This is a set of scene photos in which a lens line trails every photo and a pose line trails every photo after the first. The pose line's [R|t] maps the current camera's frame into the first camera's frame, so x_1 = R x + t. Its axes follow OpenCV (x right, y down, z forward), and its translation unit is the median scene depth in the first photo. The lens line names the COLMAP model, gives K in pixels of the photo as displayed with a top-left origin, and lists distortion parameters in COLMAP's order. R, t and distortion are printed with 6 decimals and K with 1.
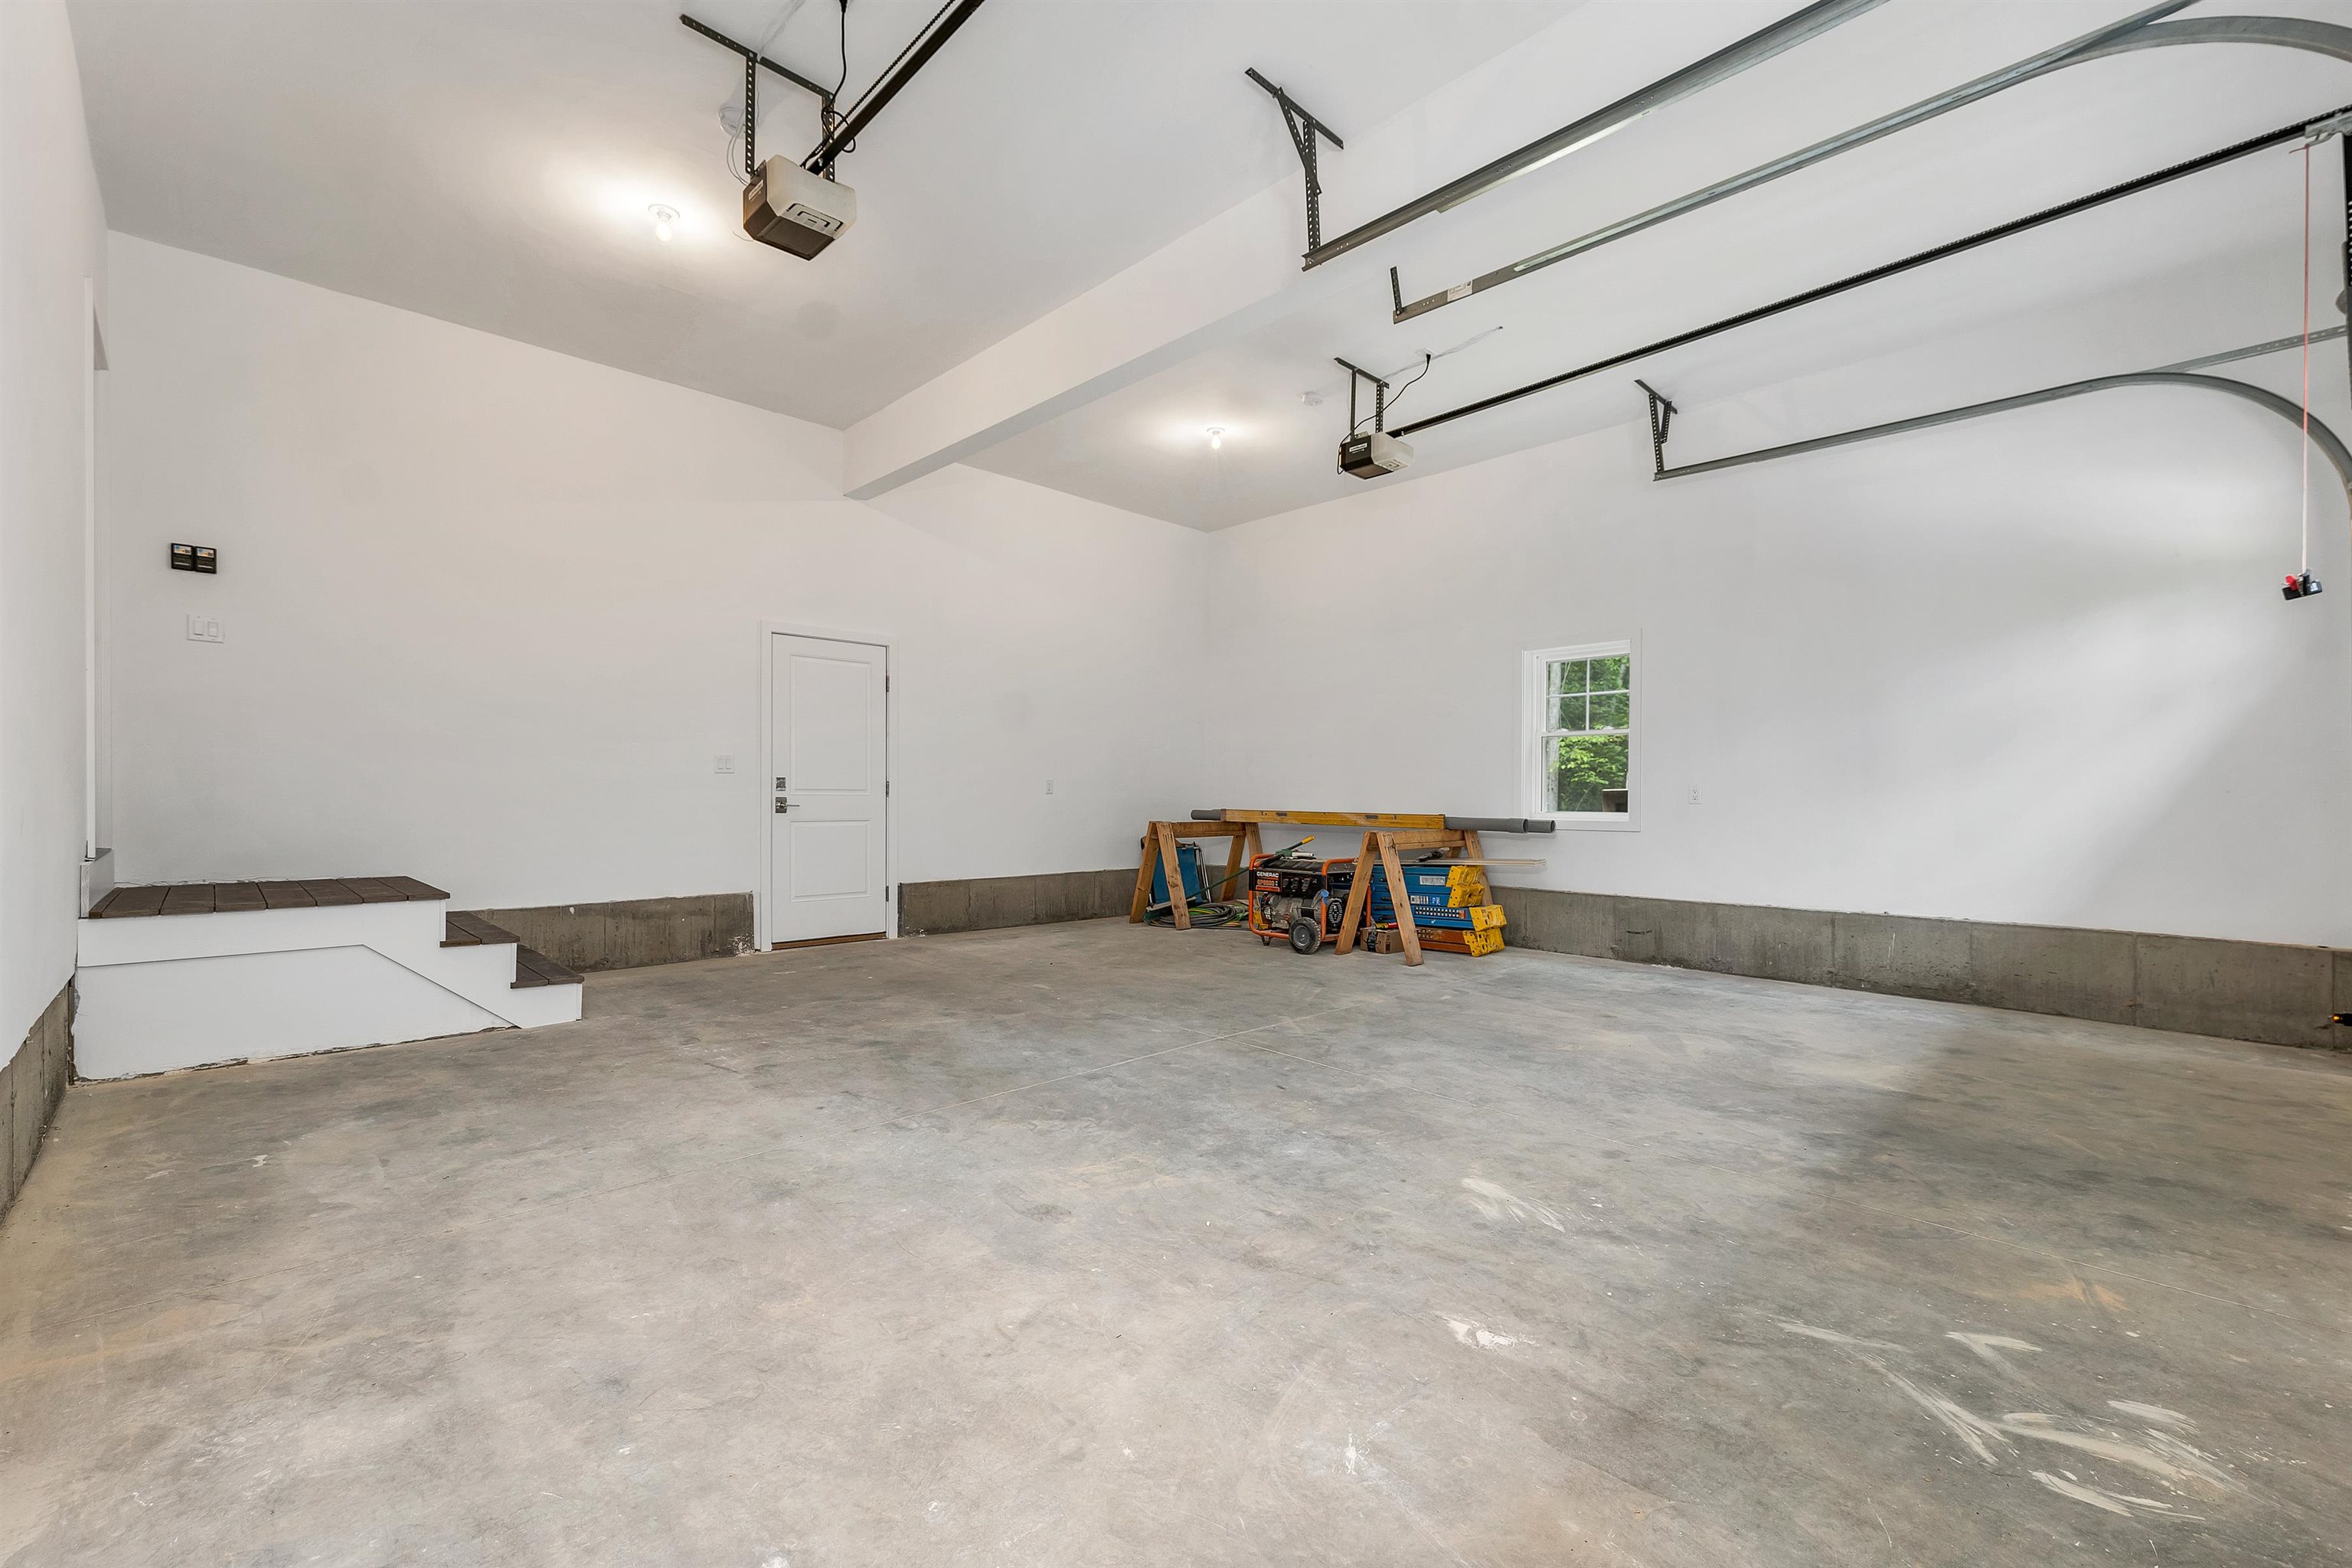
lens RADIAL K [[982.7, 0, 1174.5], [0, 982.7, 816.8], [0, 0, 1]] dist [-0.000365, -0.000566]
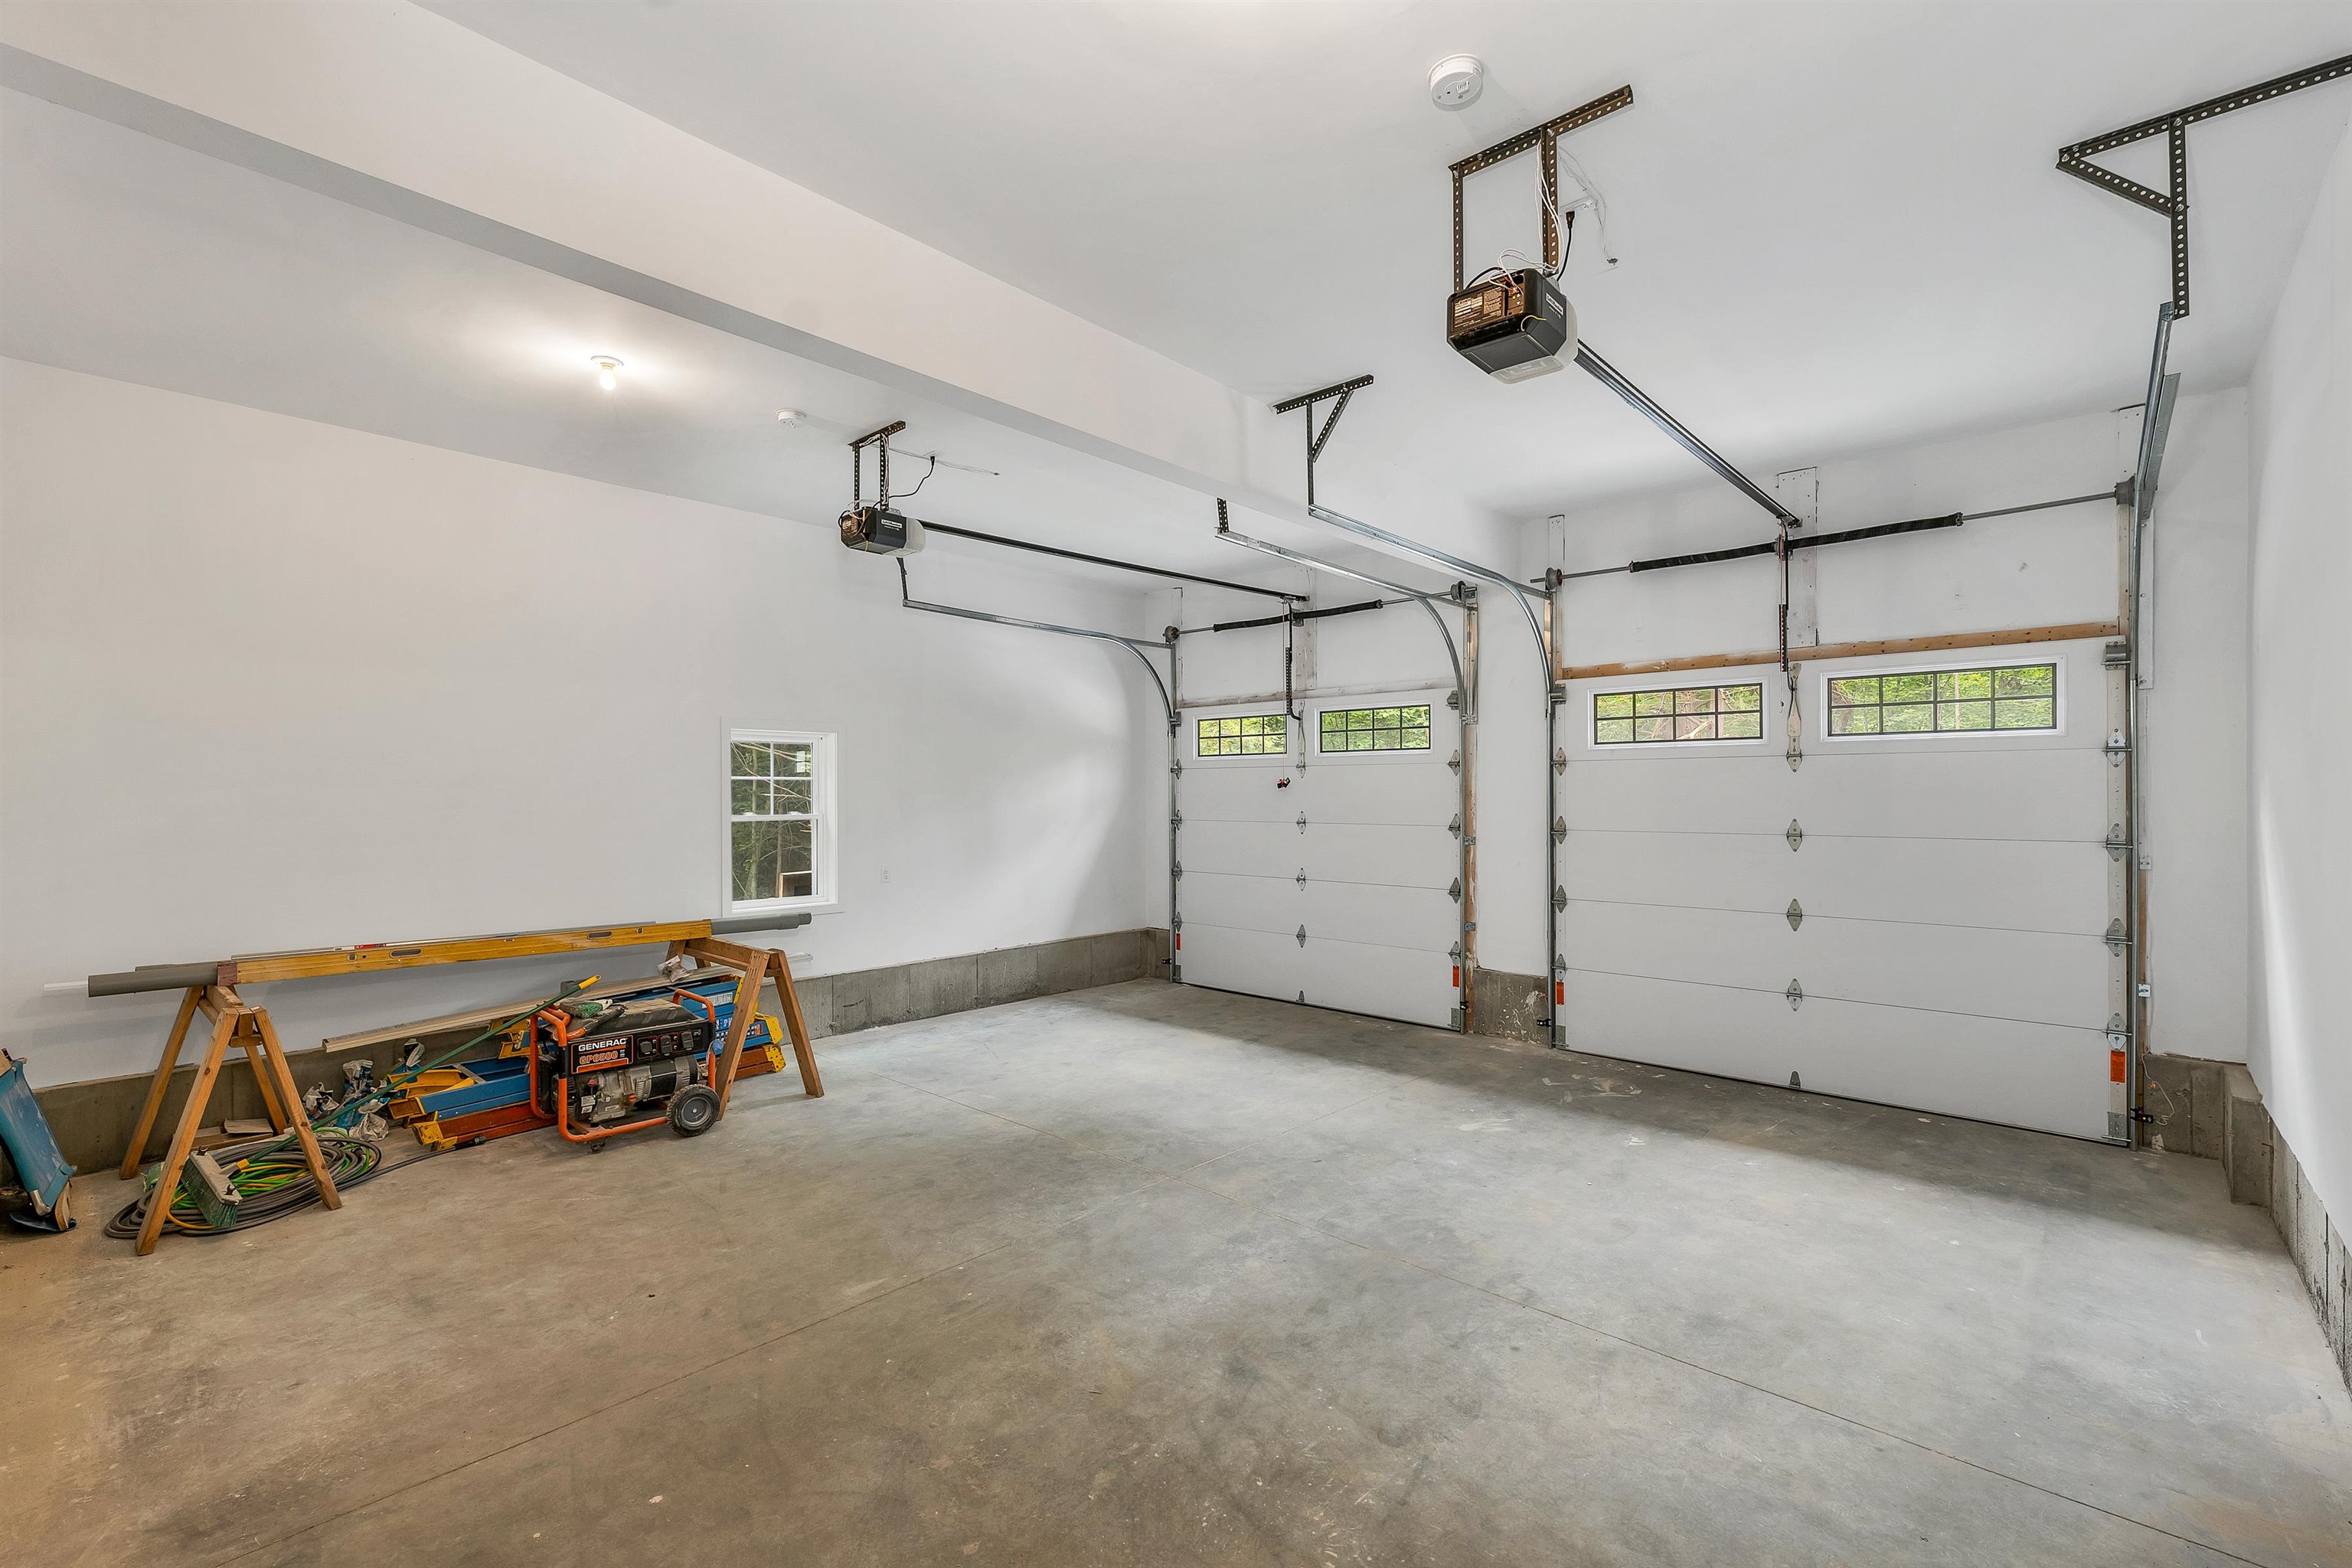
lens RADIAL K [[992.4, 0, 1181.4], [0, 992.4, 777.3], [0, 0, 1]] dist [0.001223, 0.000695]
pose [[-0.052934, 0.008990, 0.998558, -1.104901], [0.021584, 0.999736, -0.007857, -0.200285], [-0.998365, 0.021137, -0.053114, 1.178346]]
